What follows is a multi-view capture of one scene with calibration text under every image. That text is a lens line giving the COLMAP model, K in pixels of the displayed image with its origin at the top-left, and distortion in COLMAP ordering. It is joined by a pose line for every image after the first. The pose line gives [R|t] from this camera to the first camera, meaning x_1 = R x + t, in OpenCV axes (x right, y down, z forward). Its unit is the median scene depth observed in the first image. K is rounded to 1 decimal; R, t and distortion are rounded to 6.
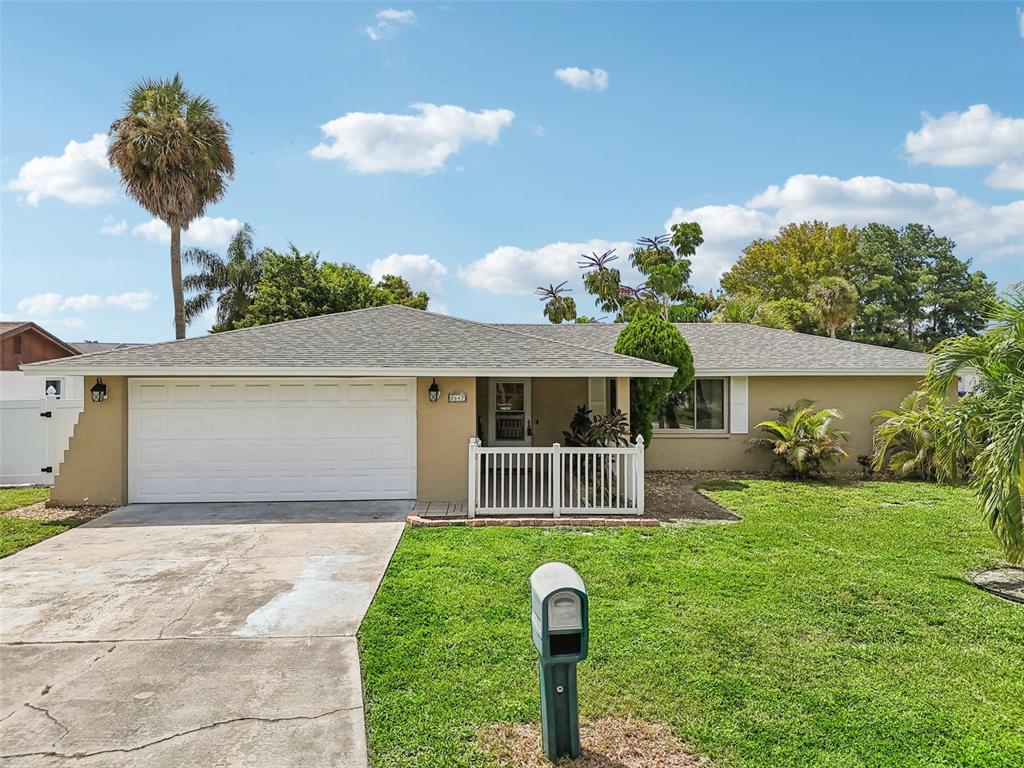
lens RADIAL K [[768.7, 0, 508.3], [0, 768.7, 380.7], [0, 0, 1]] dist [0.057584, -0.061834]
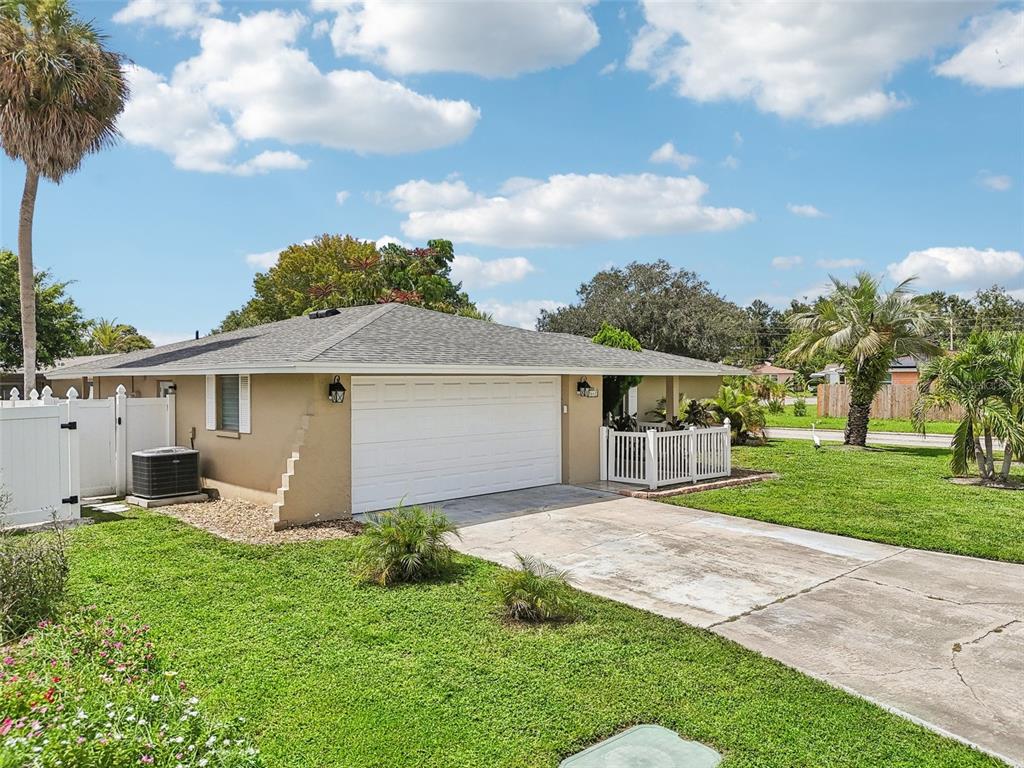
lens RADIAL K [[768.7, 0, 508.3], [0, 768.7, 380.7], [0, 0, 1]] dist [0.057584, -0.061834]
pose [[0.749363, -0.002426, 0.662154, -0.918635], [0.003348, 0.999994, -0.000125, 0.002596], [-0.662150, 0.002310, 0.749367, 0.202543]]
